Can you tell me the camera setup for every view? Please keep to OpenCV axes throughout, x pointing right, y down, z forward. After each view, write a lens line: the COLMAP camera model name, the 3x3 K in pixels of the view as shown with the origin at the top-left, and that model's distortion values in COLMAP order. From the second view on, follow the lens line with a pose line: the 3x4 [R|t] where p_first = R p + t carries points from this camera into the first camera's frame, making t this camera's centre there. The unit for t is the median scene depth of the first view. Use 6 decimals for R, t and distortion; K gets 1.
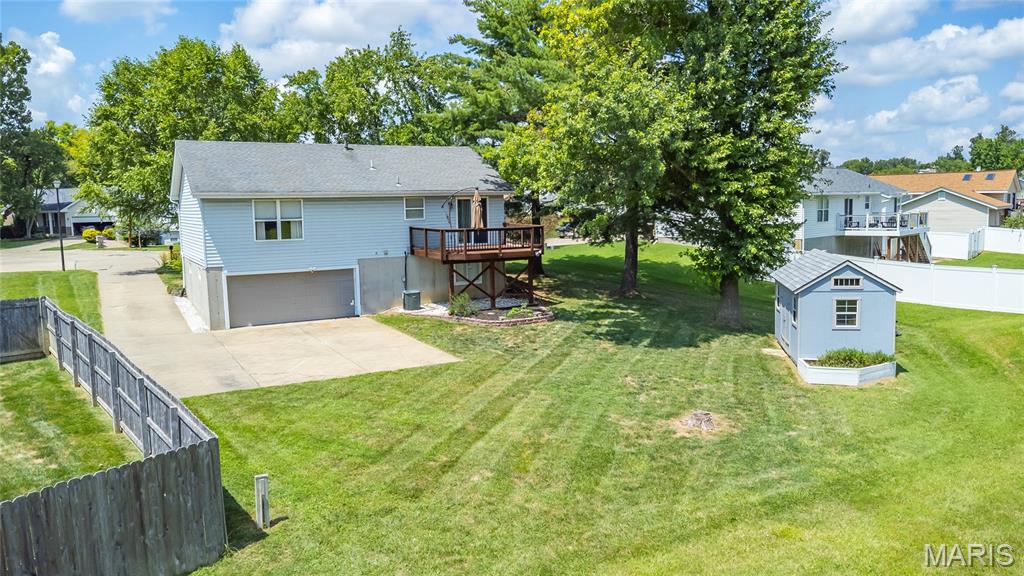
lens RADIAL K [[753.5, 0, 512.8], [0, 753.5, 291.2], [0, 0, 1]] dist [0.022264, -0.001087]
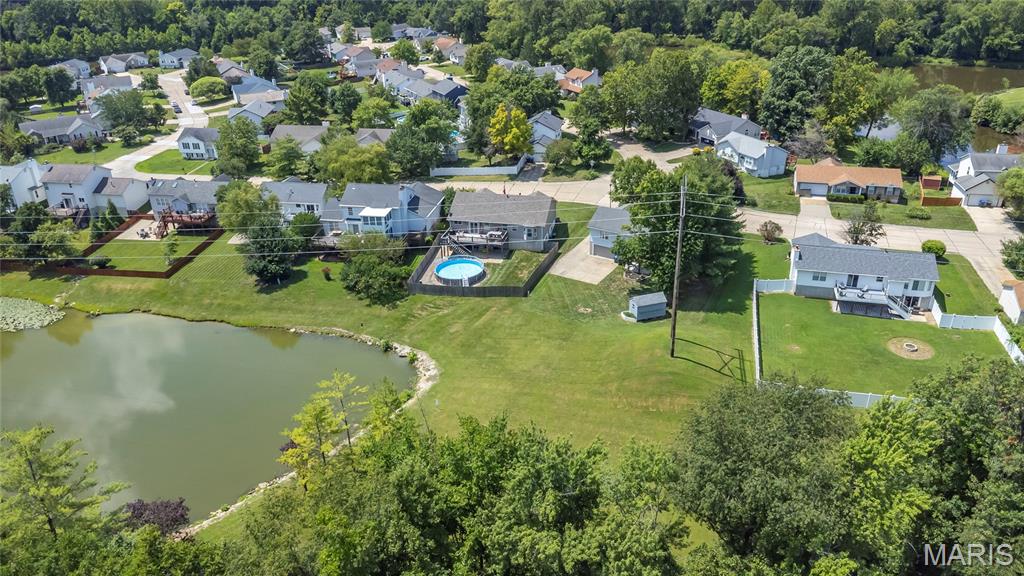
lens RADIAL K [[753.5, 0, 513.3], [0, 753.5, 287.5], [0, 0, 1]] dist [0.022264, -0.001087]
pose [[0.490773, 0.392274, -0.777986, 2.940832], [-0.096018, 0.911827, 0.399189, -1.517975], [0.865981, -0.121210, 0.485166, -1.595751]]
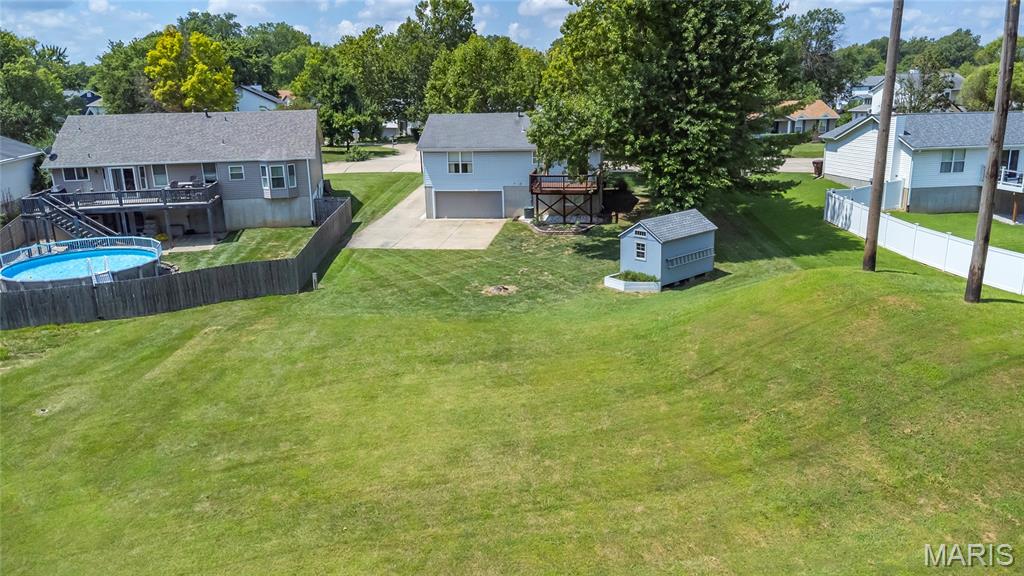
lens RADIAL K [[753.5, 0, 510.4], [0, 753.5, 288.7], [0, 0, 1]] dist [0.022264, -0.001087]
pose [[0.801057, 0.161919, -0.576273, 0.921058], [-0.066473, 0.980828, 0.183187, -0.140414], [0.594886, -0.108437, 0.796462, -0.446122]]
